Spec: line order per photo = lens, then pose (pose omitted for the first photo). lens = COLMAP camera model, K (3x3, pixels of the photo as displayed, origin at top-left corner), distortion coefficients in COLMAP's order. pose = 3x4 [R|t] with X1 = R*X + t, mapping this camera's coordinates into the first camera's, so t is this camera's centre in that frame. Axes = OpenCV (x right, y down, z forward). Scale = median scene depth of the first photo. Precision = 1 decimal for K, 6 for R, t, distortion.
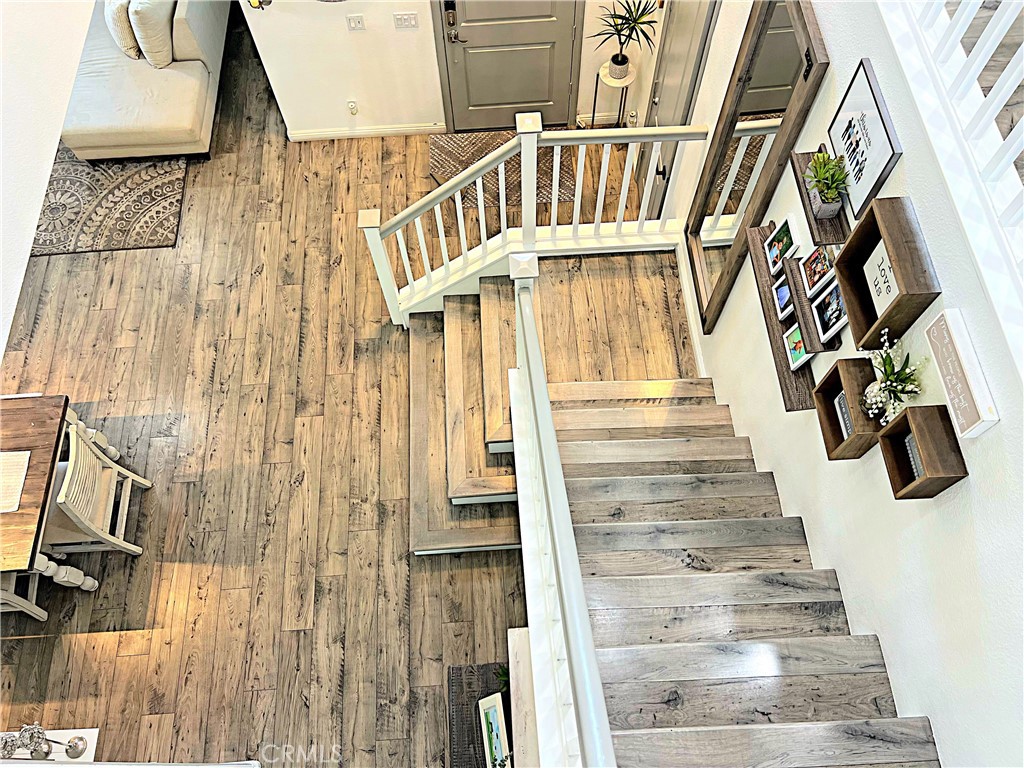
lens RADIAL K [[771.4, 0, 504.6], [0, 771.4, 405.1], [0, 0, 1]] dist [0.047551, -0.049734]
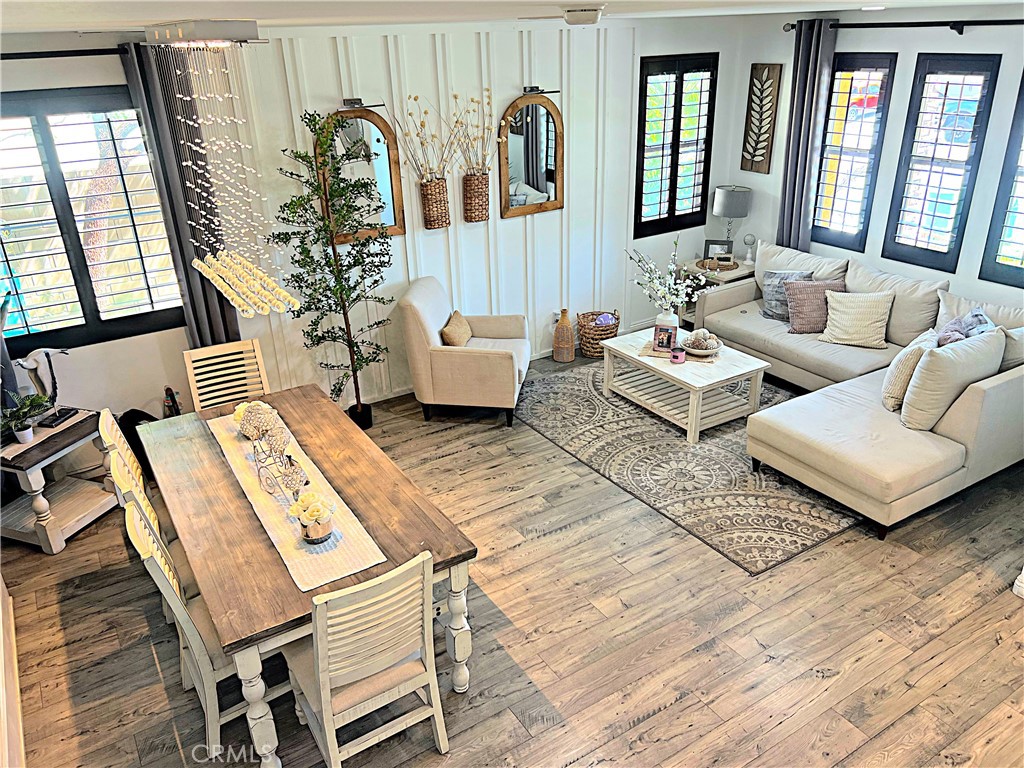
lens RADIAL K [[771.4, 0, 502.0], [0, 771.4, 382.9], [0, 0, 1]] dist [0.047551, -0.049734]
pose [[0.476408, 0.372456, -0.796437, -0.033338], [-0.787049, 0.584426, -0.197483, 0.013820], [0.391905, 0.720918, 0.571567, 0.369009]]
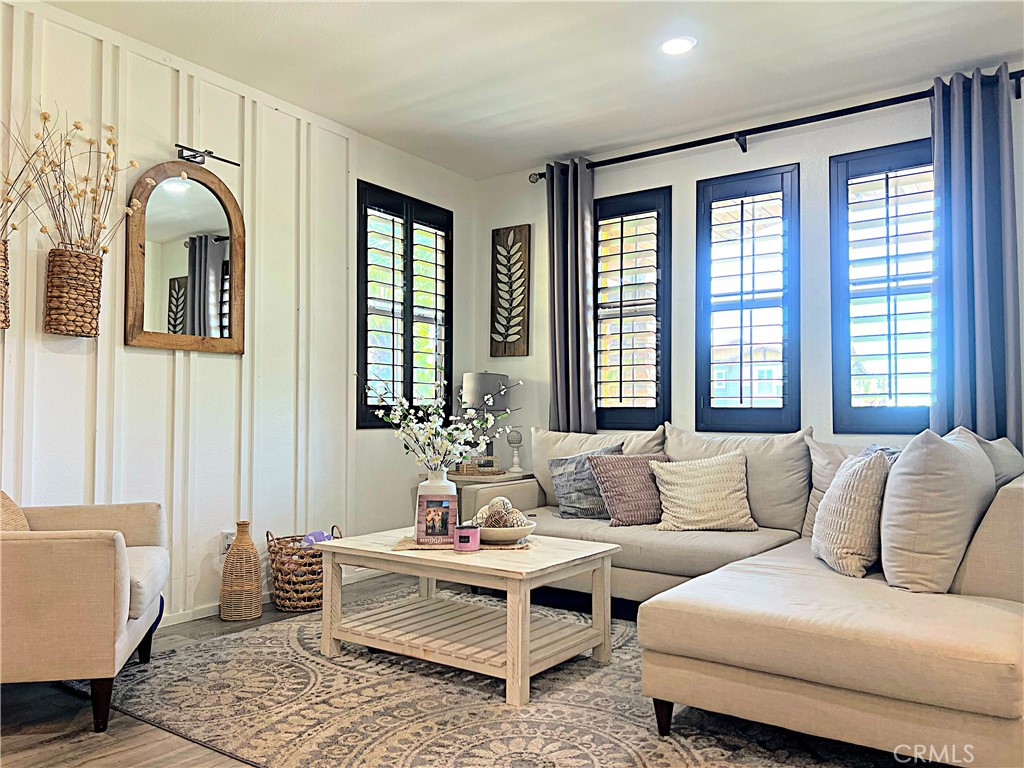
lens RADIAL K [[771.4, 0, 519.1], [0, 771.4, 392.9], [0, 0, 1]] dist [0.047551, -0.049734]
pose [[0.787759, 0.011890, -0.615869, -0.356766], [-0.567585, 0.402487, -0.718228, -0.054694], [0.239340, 0.915348, 0.323811, 0.724124]]
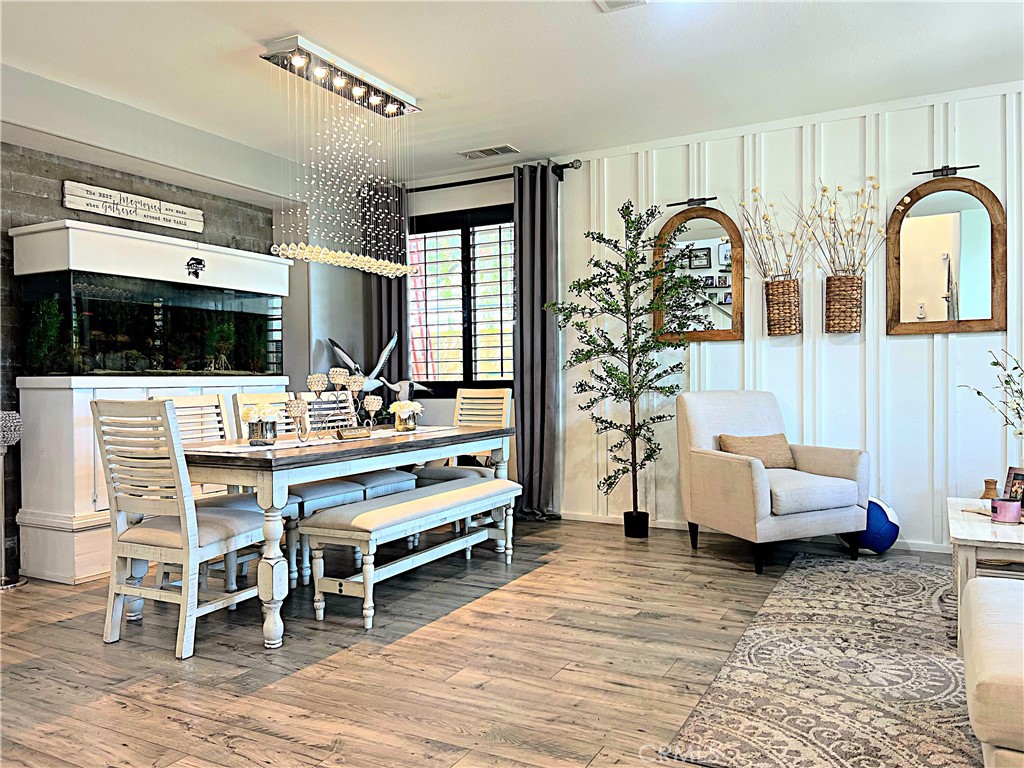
lens RADIAL K [[771.4, 0, 510.3], [0, 771.4, 382.9], [0, 0, 1]] dist [0.047551, -0.049734]
pose [[-0.523078, 0.039086, -0.851388, -0.070122], [-0.758416, 0.434403, 0.485901, -0.400648], [0.388837, 0.899870, -0.197583, 0.864131]]
